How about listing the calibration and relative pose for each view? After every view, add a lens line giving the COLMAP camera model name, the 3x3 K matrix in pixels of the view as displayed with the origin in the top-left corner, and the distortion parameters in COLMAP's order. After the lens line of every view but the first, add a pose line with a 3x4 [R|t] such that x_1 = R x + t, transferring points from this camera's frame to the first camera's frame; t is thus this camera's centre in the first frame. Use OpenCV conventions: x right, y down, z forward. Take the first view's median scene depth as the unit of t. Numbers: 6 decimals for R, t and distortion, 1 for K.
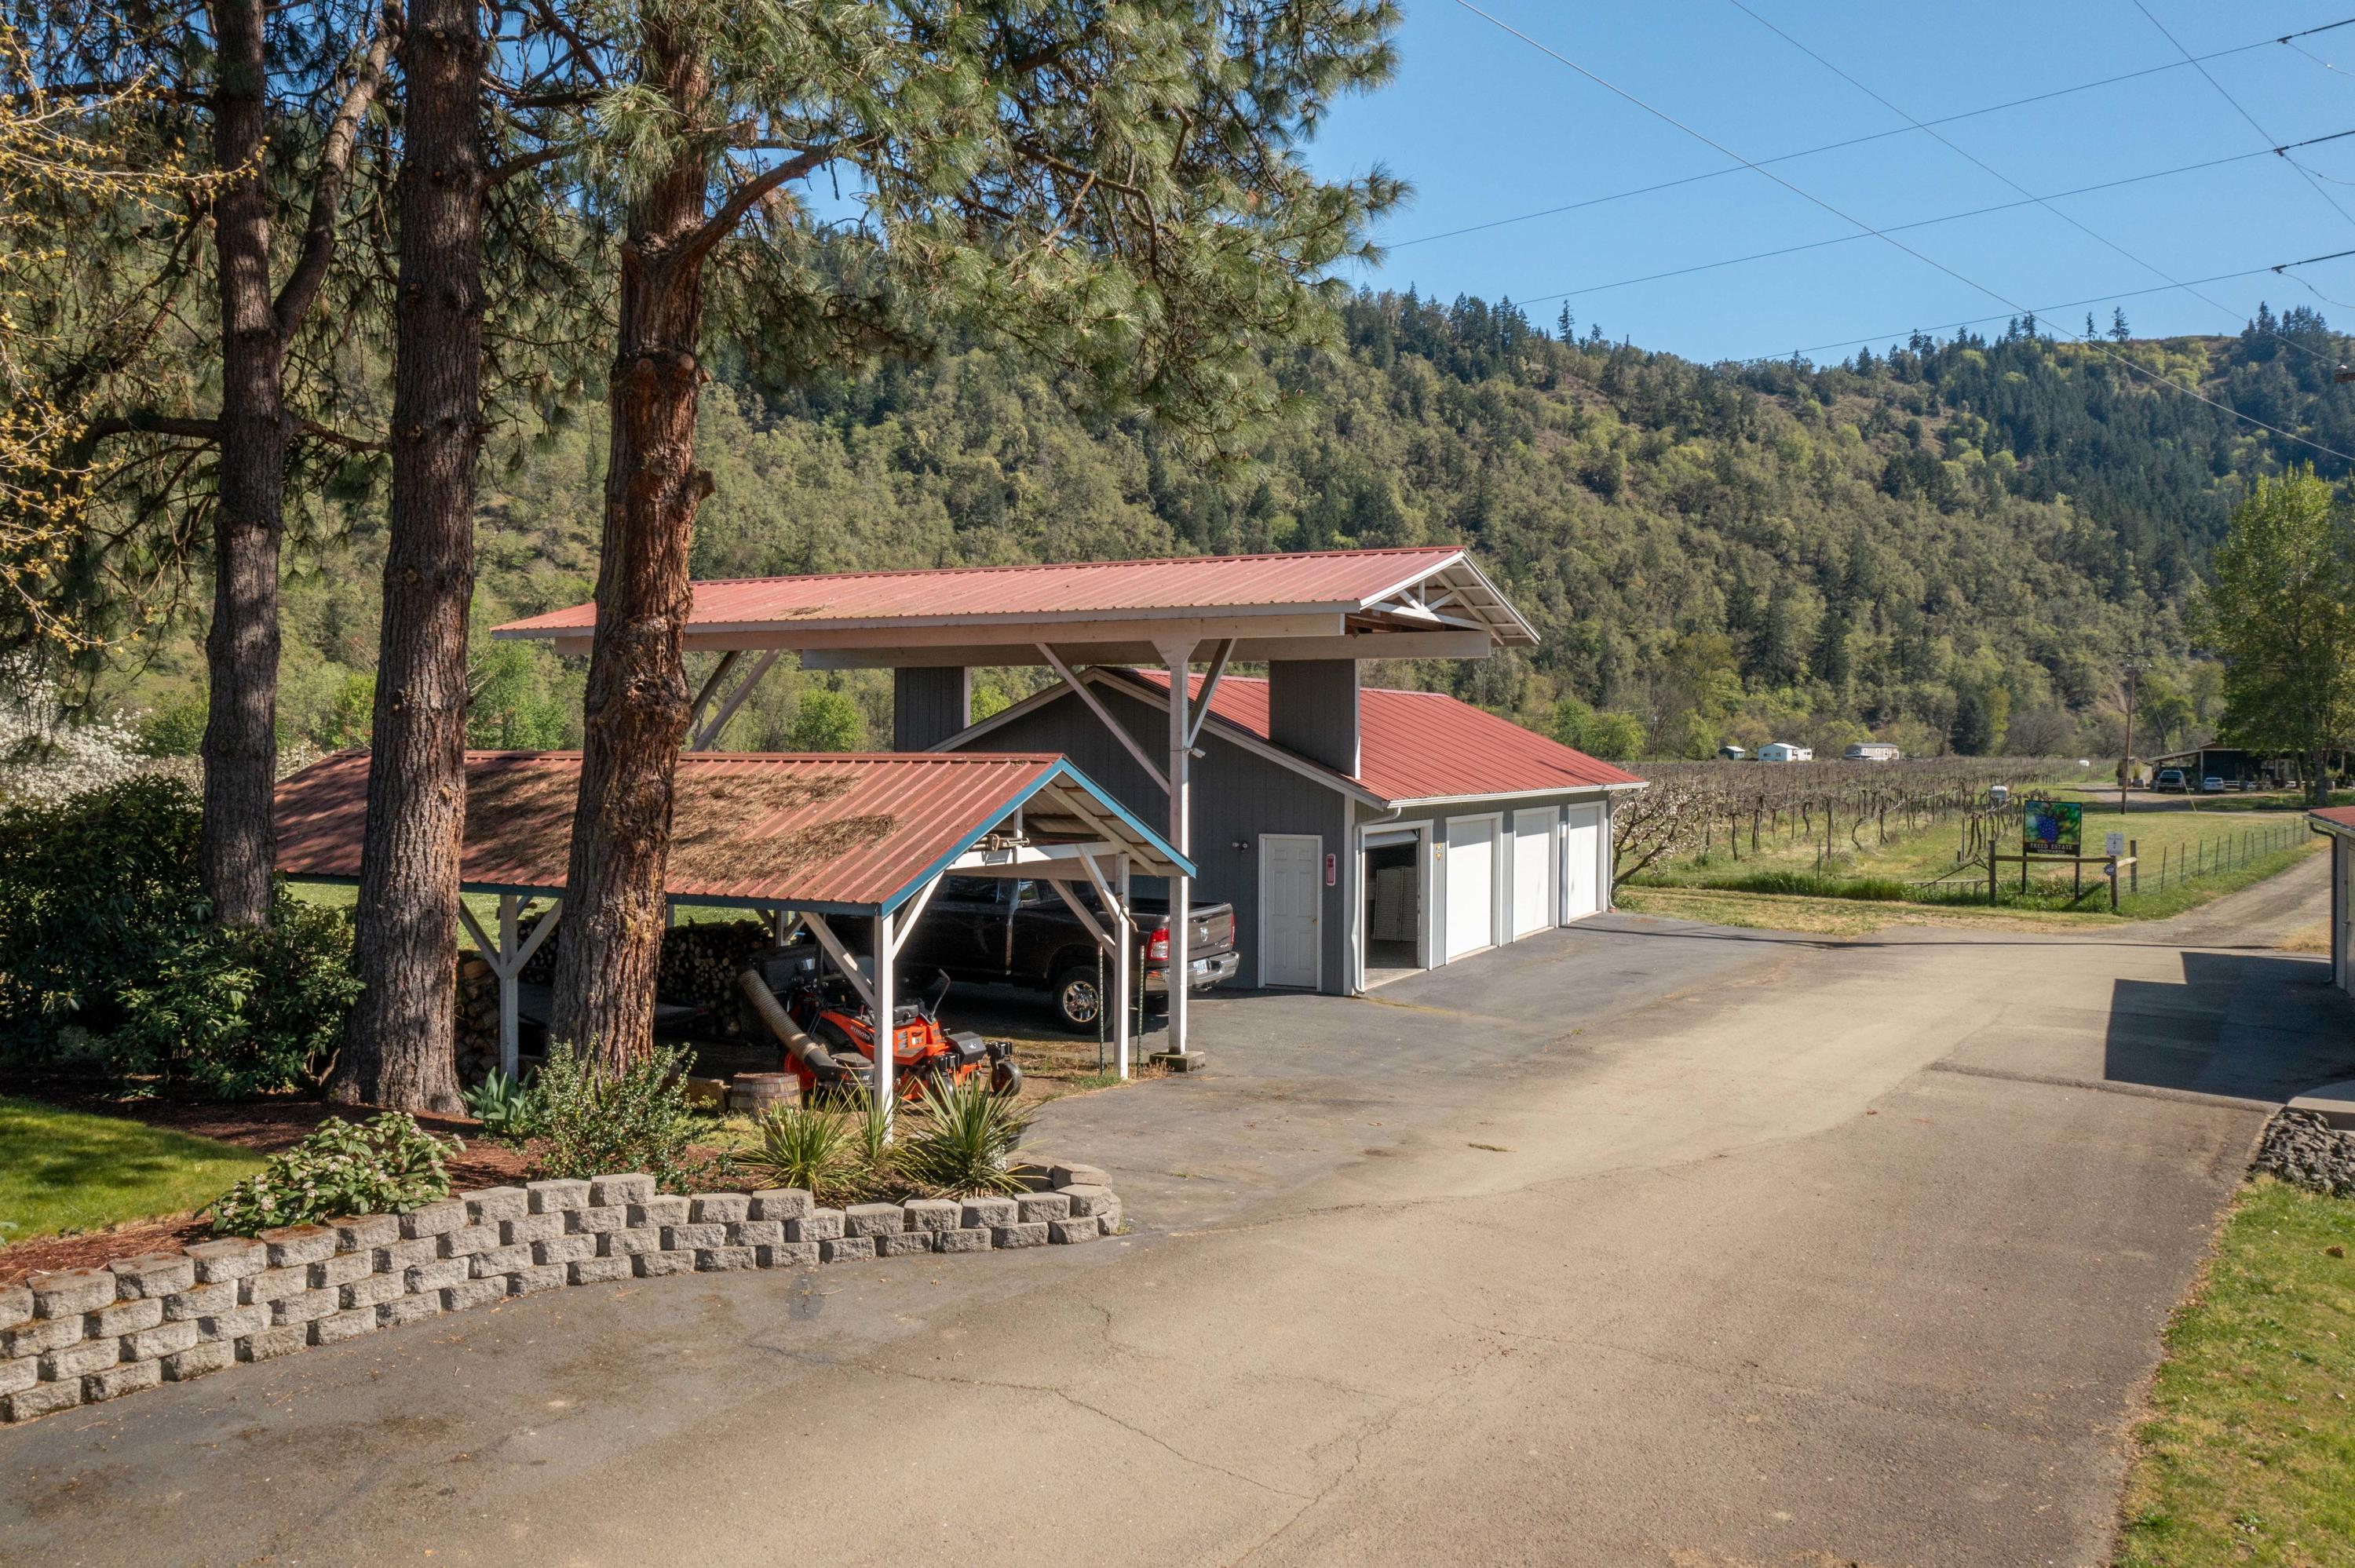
lens RADIAL K [[1834.3, 0, 1185.4], [0, 1834.3, 788.1], [0, 0, 1]] dist [-0.025779, 0.005474]
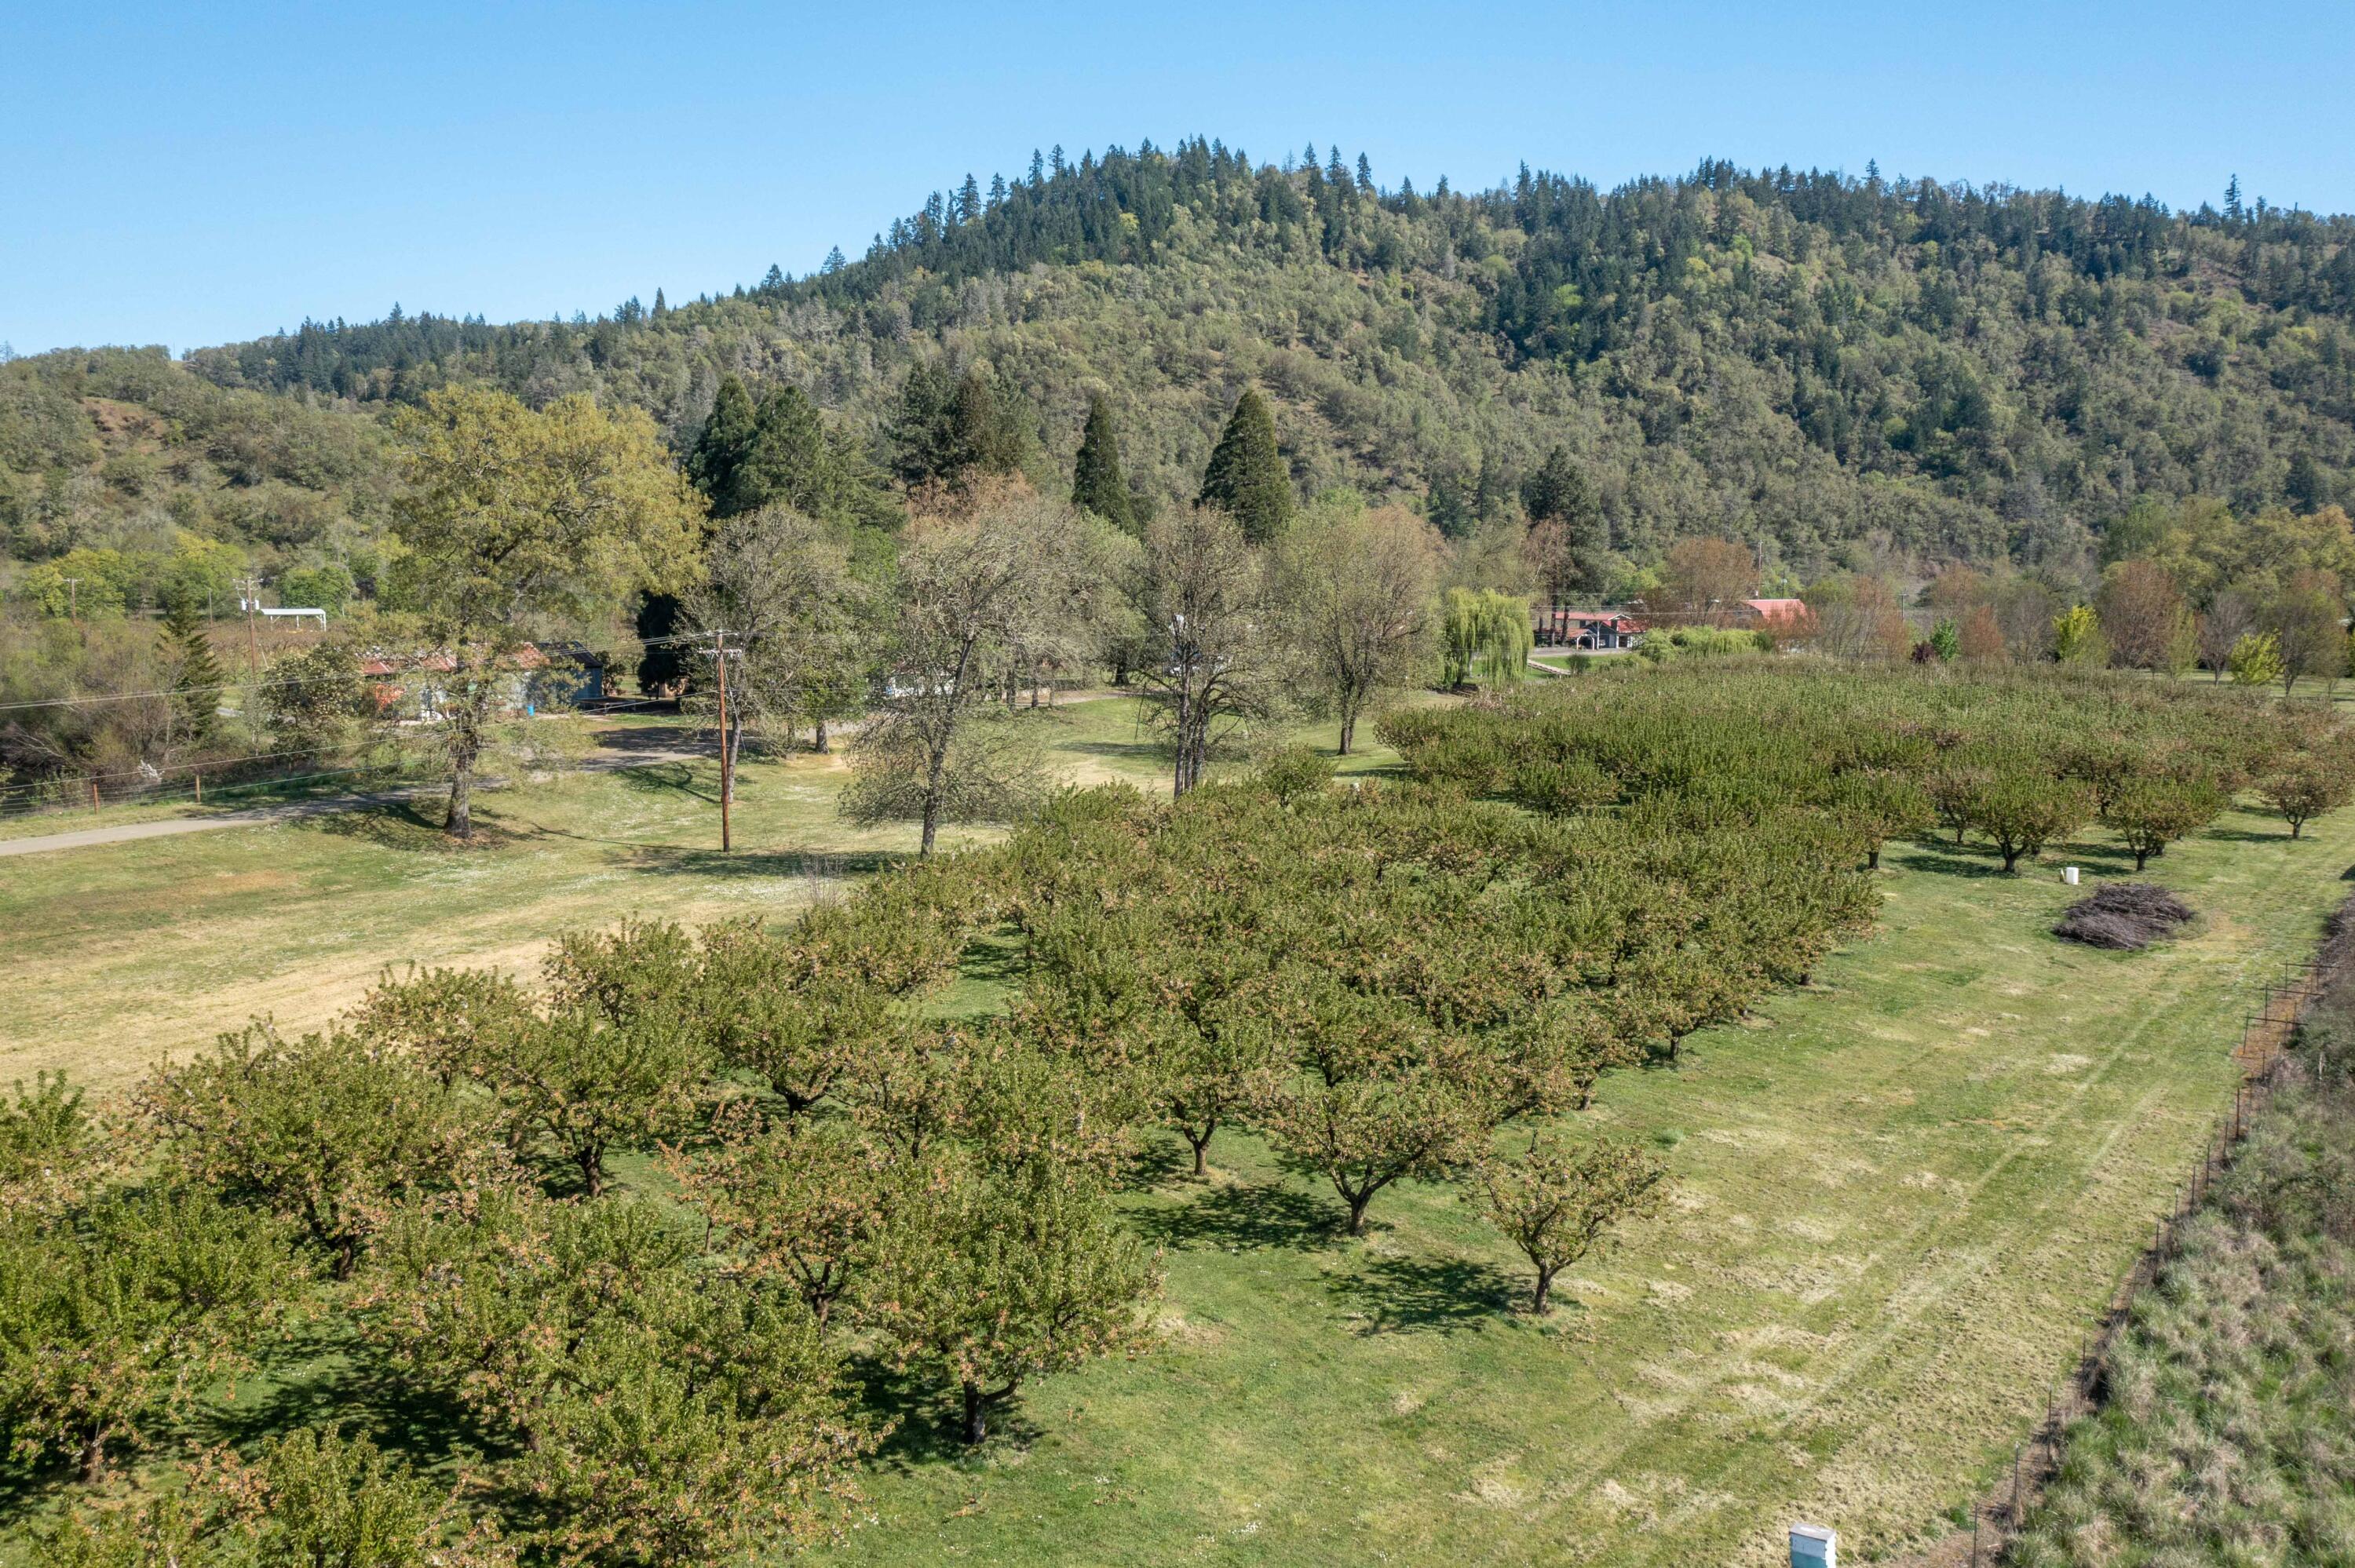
lens RADIAL K [[1834.3, 0, 1182.1], [0, 1834.3, 794.1], [0, 0, 1]] dist [-0.025779, 0.005474]
pose [[0.926668, 0.044381, -0.373251, 0.077898], [-0.007140, 0.994904, 0.100572, -0.004926], [0.375812, -0.090532, 0.922263, -0.445278]]
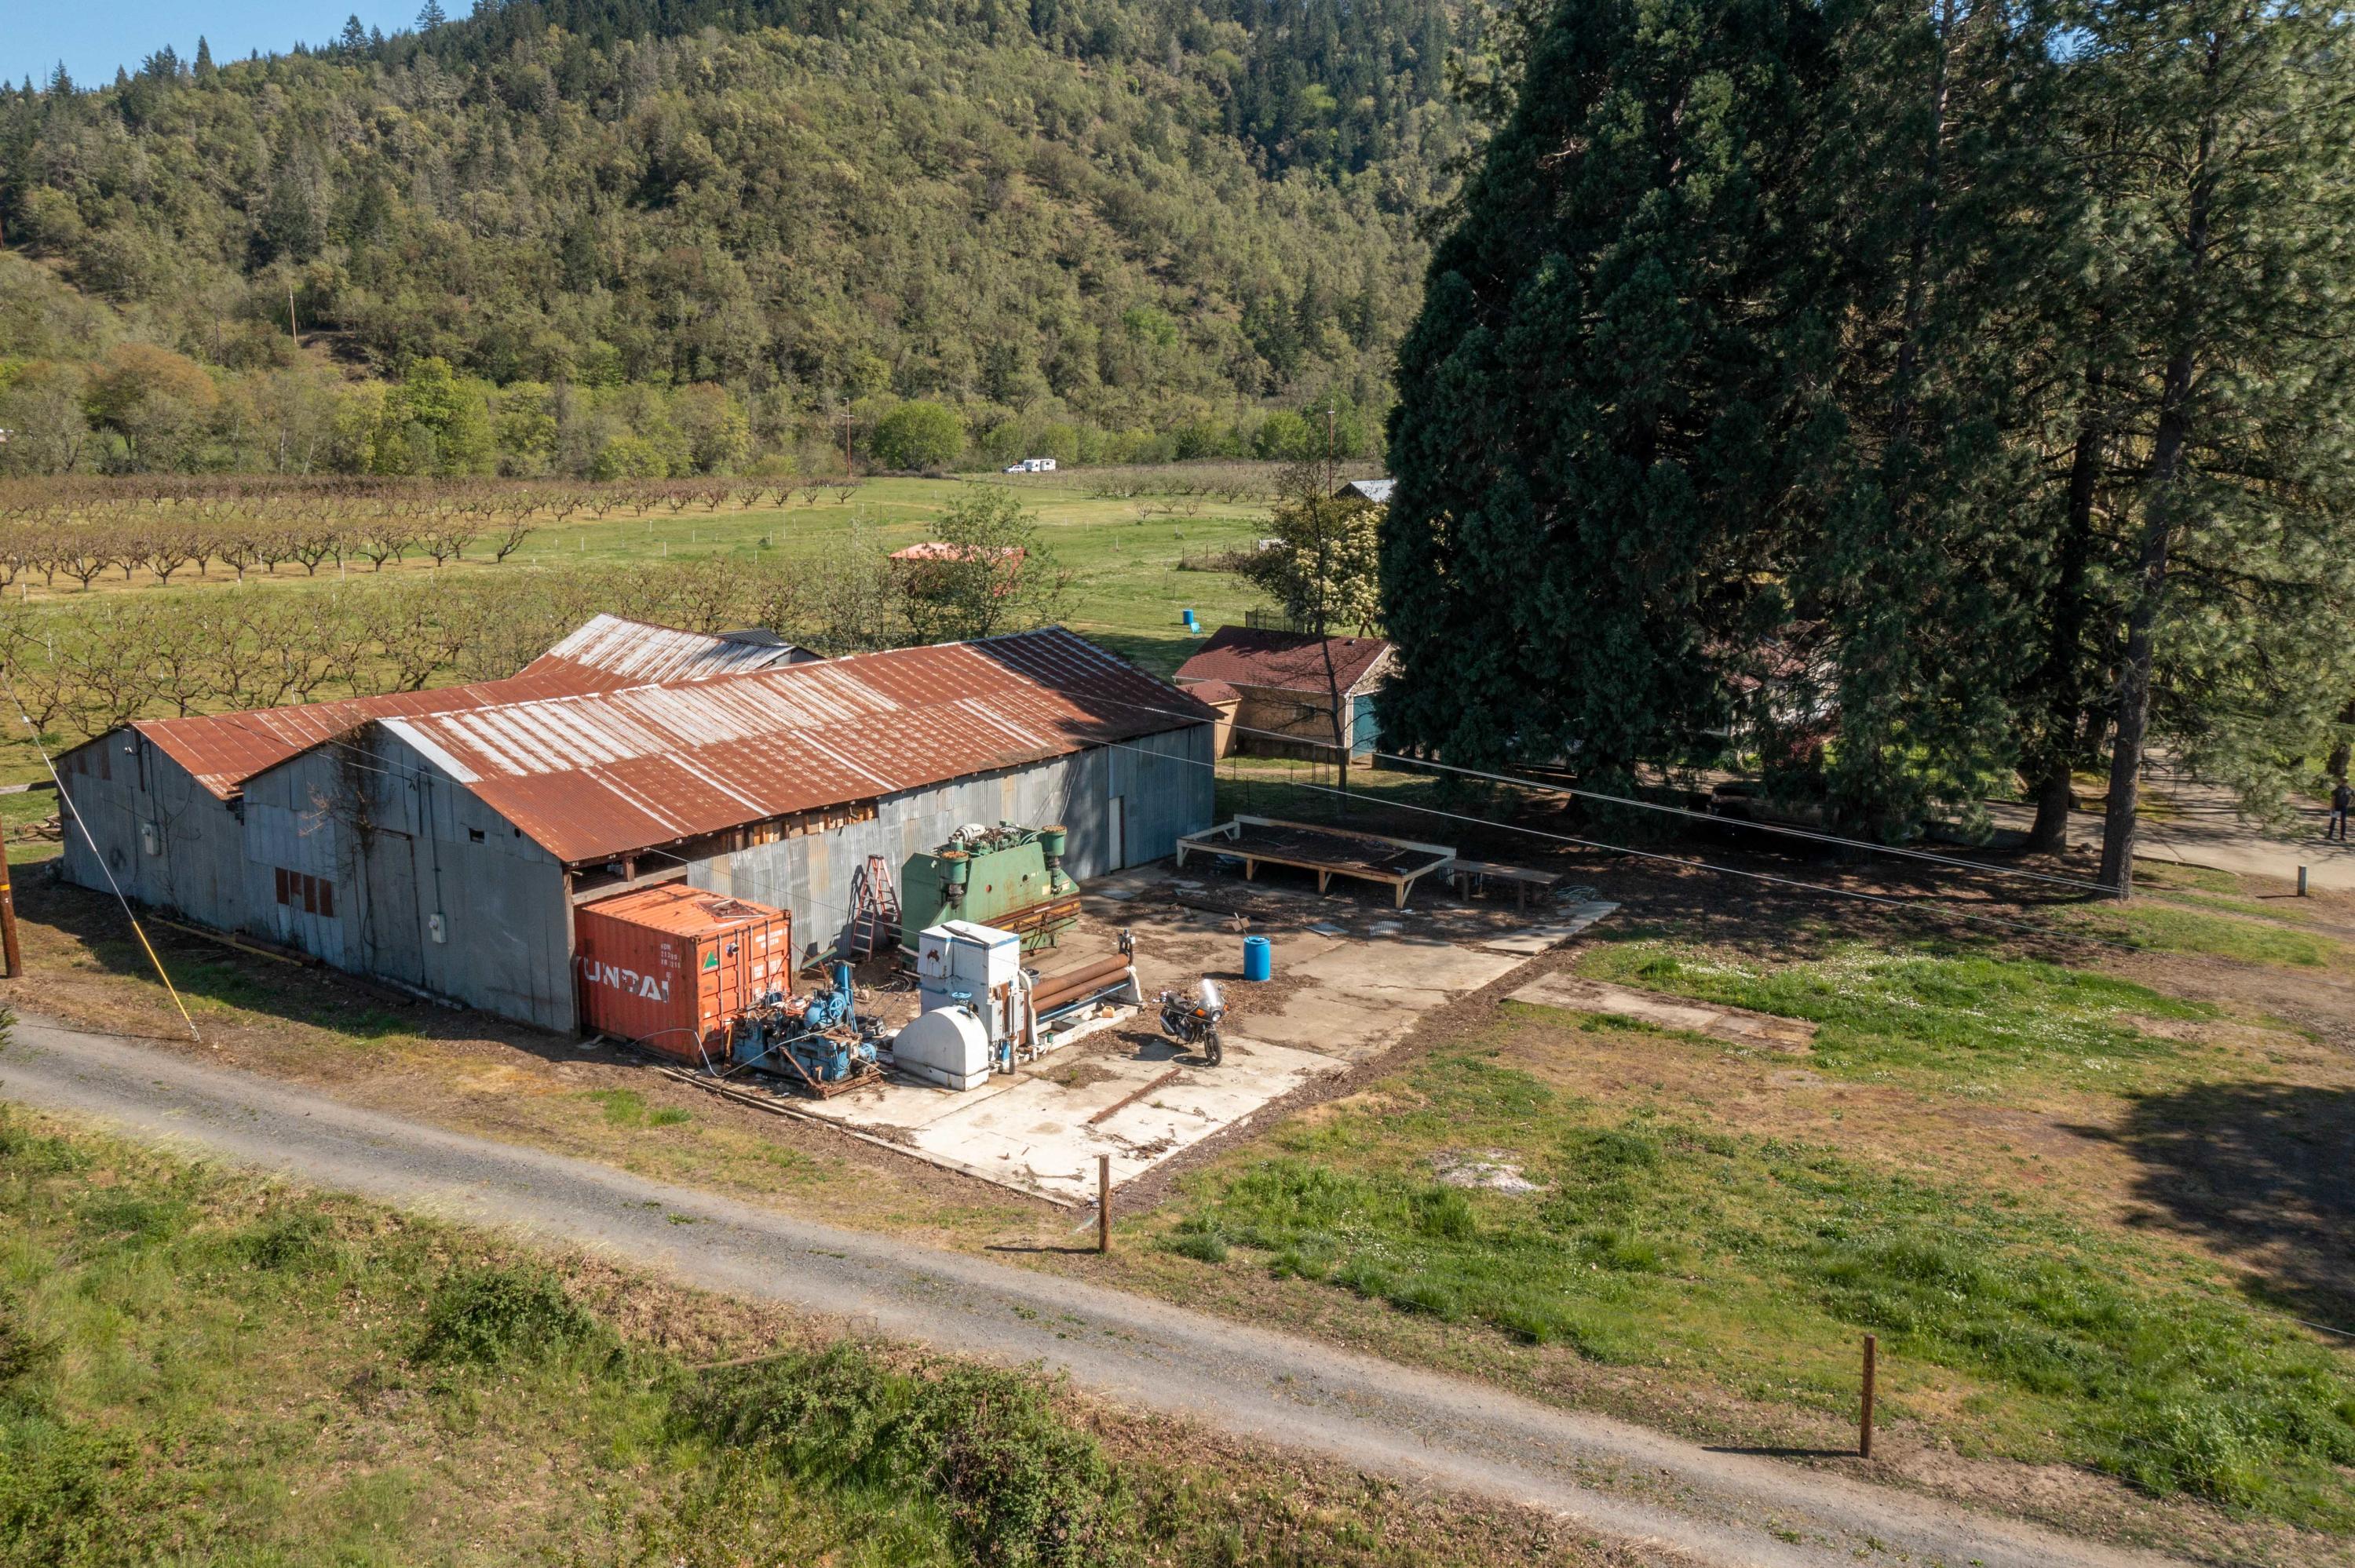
lens RADIAL K [[1834.3, 0, 1184.8], [0, 1834.3, 775.5], [0, 0, 1]] dist [-0.025779, 0.005474]
pose [[0.989576, 0.032456, -0.140308, -0.095849], [-0.007523, 0.984593, 0.174697, -0.008432], [0.143816, -0.171821, 0.974574, -0.304886]]
